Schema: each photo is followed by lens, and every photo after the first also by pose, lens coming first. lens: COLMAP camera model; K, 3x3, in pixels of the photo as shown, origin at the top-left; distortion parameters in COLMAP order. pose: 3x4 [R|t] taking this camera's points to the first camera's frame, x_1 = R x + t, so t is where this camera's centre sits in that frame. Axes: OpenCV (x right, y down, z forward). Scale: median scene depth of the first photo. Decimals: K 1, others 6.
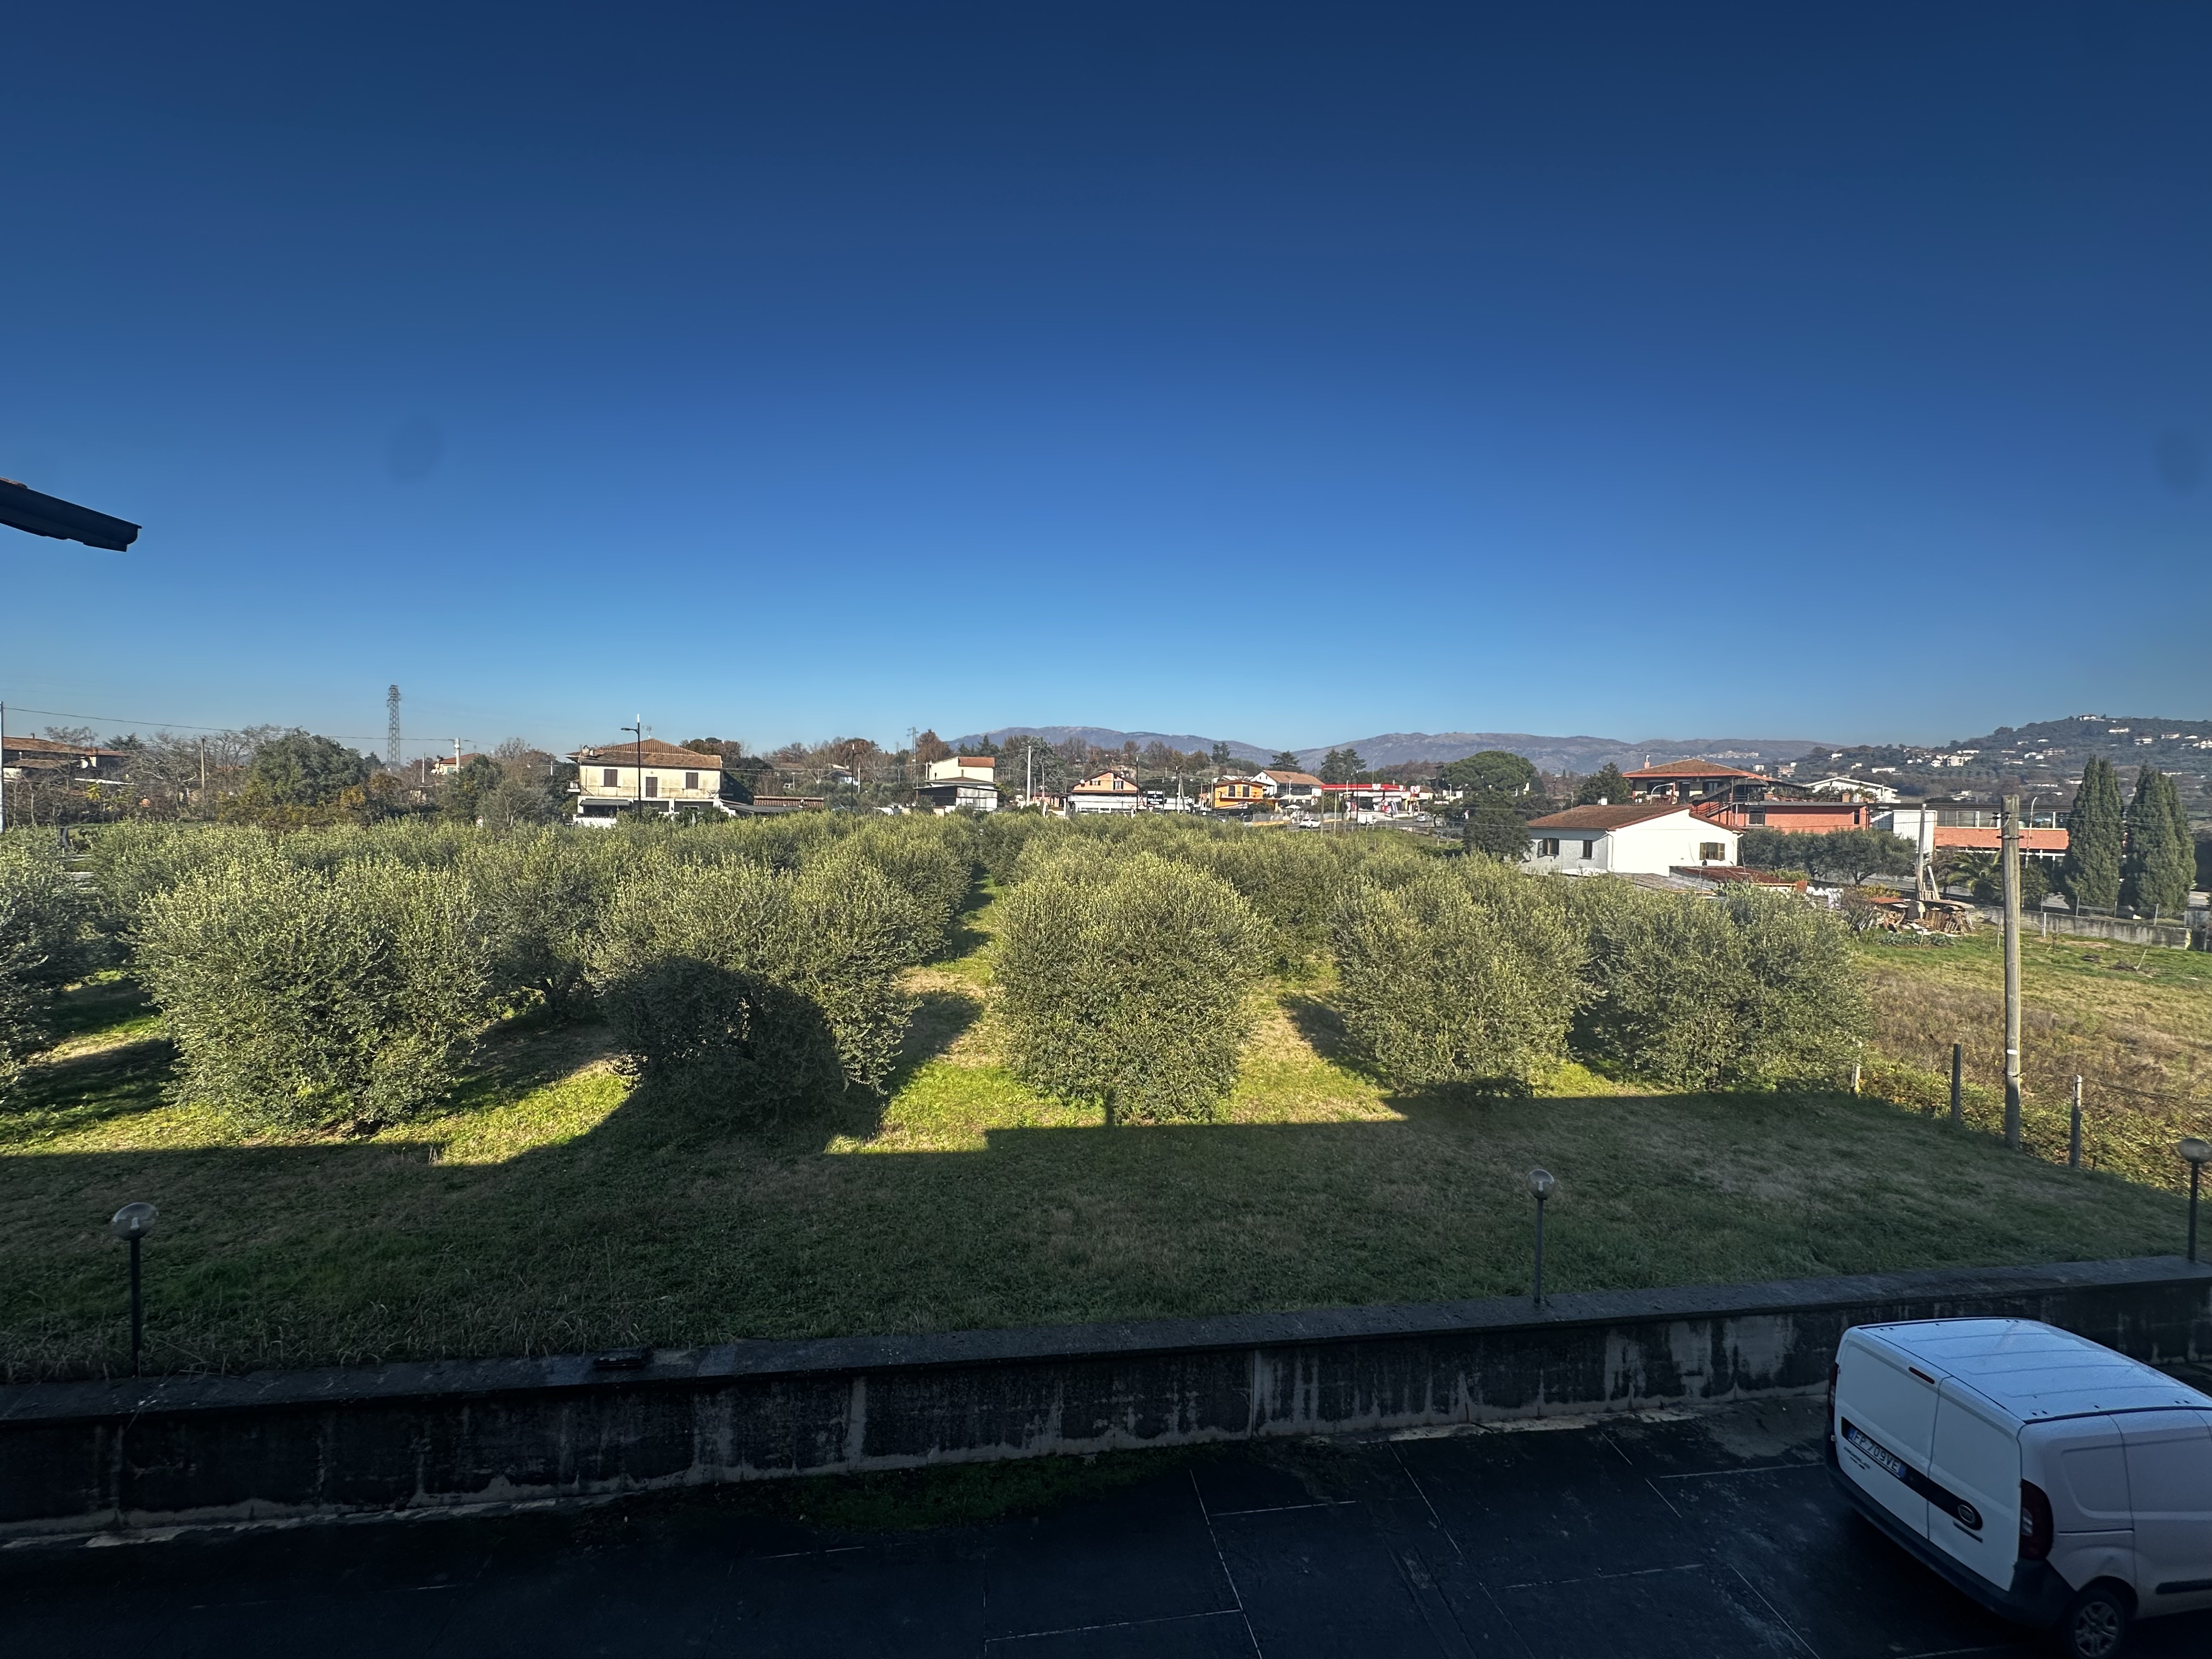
lens RADIAL K [[886.7, 0, 1106.0], [0, 886.7, 829.5], [0, 0, 1]] dist [-0.002591, 0.000131]
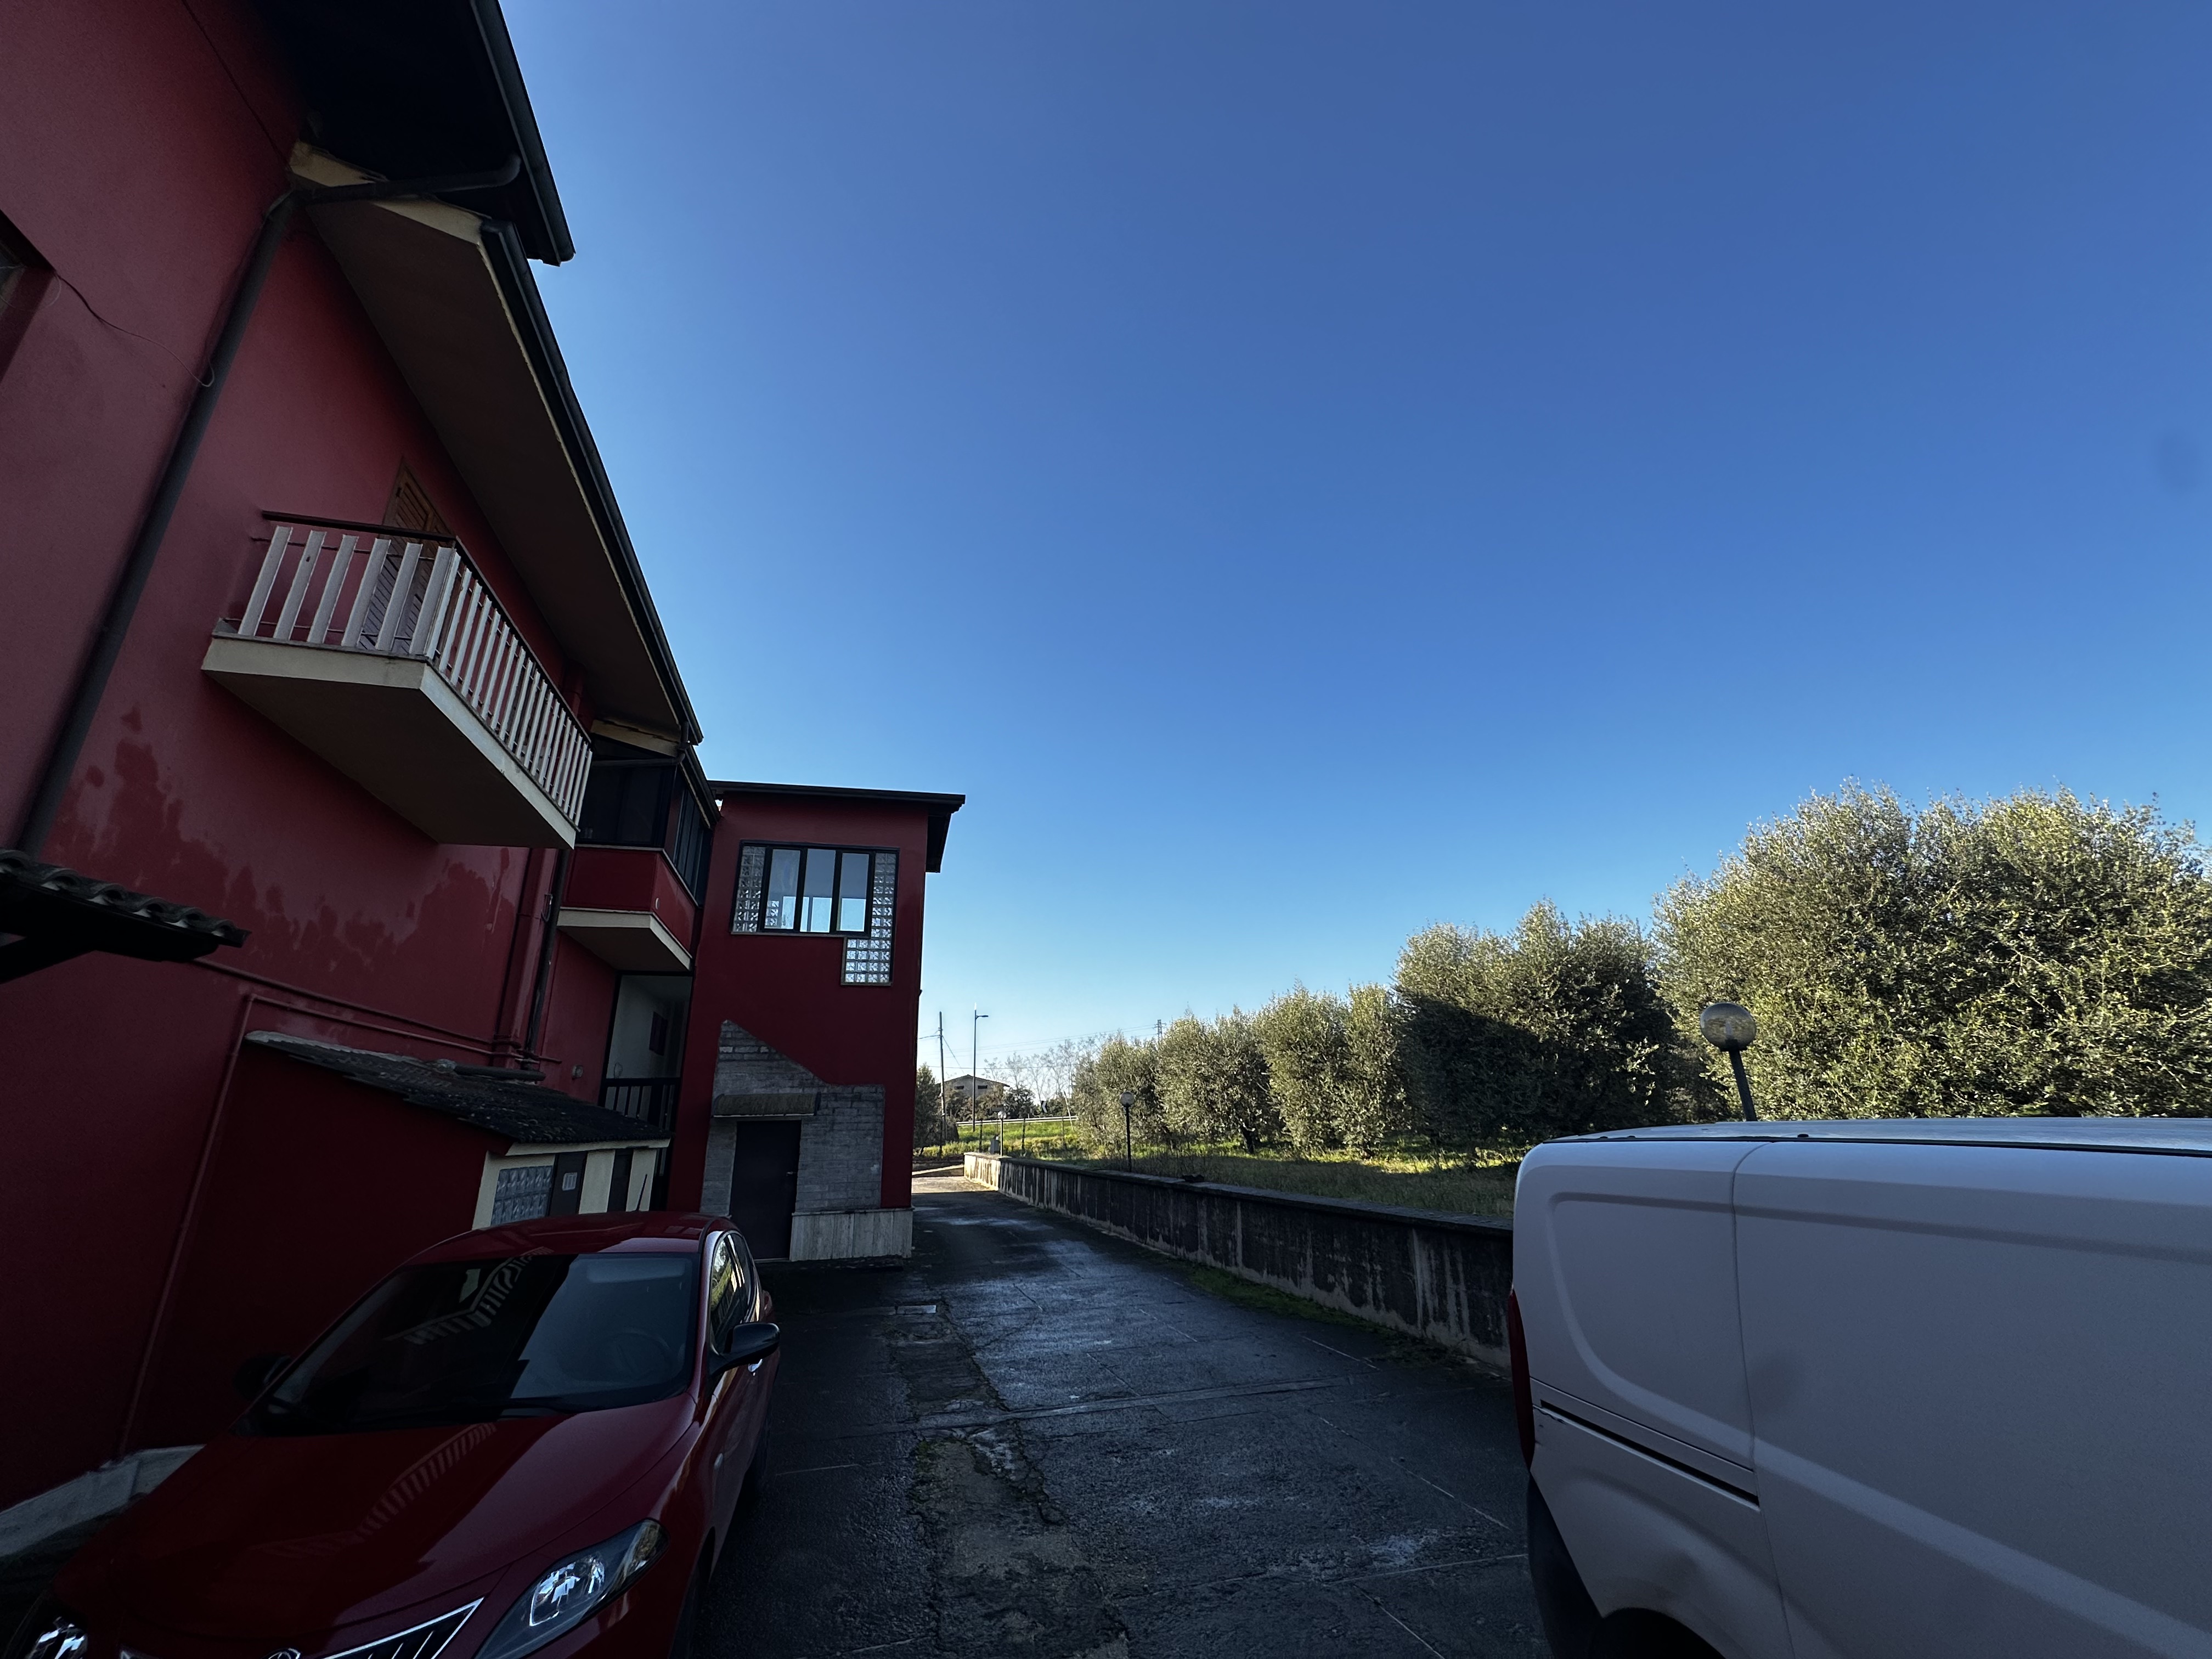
lens RADIAL K [[886.7, 0, 1106.0], [0, 886.7, 829.5], [0, 0, 1]] dist [-0.002591, 0.000131]
pose [[0.123690, -0.349689, -0.928665, 1.125853], [0.012311, 0.936320, -0.350932, 0.524848], [0.992245, 0.031975, 0.120118, 0.573382]]
